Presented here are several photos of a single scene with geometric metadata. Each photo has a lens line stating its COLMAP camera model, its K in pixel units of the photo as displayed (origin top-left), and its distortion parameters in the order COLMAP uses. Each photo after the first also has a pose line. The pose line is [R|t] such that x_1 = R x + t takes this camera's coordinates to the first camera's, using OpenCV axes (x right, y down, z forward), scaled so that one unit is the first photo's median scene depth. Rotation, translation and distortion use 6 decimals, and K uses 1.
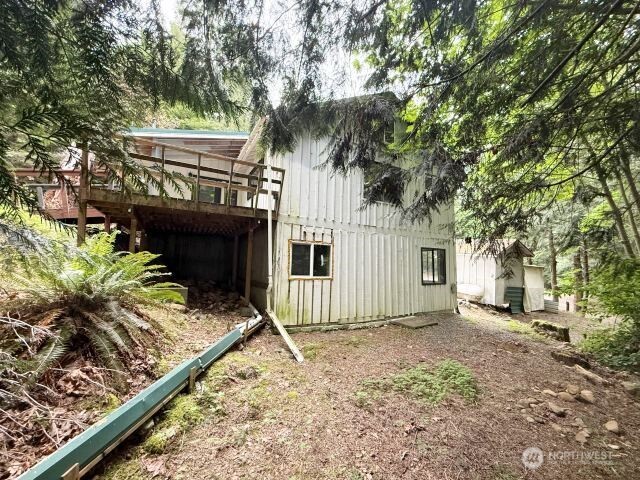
lens RADIAL K [[255.9, 0, 320.0], [0, 255.9, 240.0], [0, 0, 1]] dist [0.000391, -0.000014]
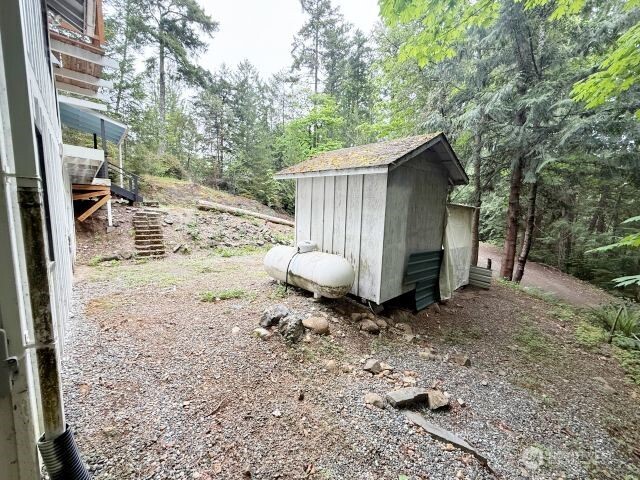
lens RADIAL K [[255.9, 0, 320.0], [0, 255.9, 240.0], [0, 0, 1]] dist [0.000391, -0.000014]
pose [[0.970064, -0.044270, 0.238779, 0.897868], [-0.001550, 0.982096, 0.188377, 0.152236], [-0.242843, -0.183108, 0.952627, 1.178031]]
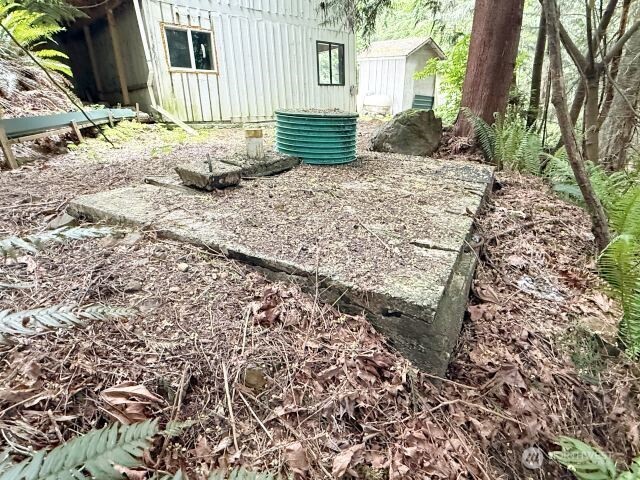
lens RADIAL K [[366.4, 0, 320.0], [0, 366.4, 240.0], [0, 0, 1]] dist [0.001116, 0.000559]
pose [[0.961095, -0.146067, 0.234438, 0.002905], [0.033222, 0.903706, 0.426864, 0.145870], [-0.274214, -0.402468, 0.873399, -0.533356]]
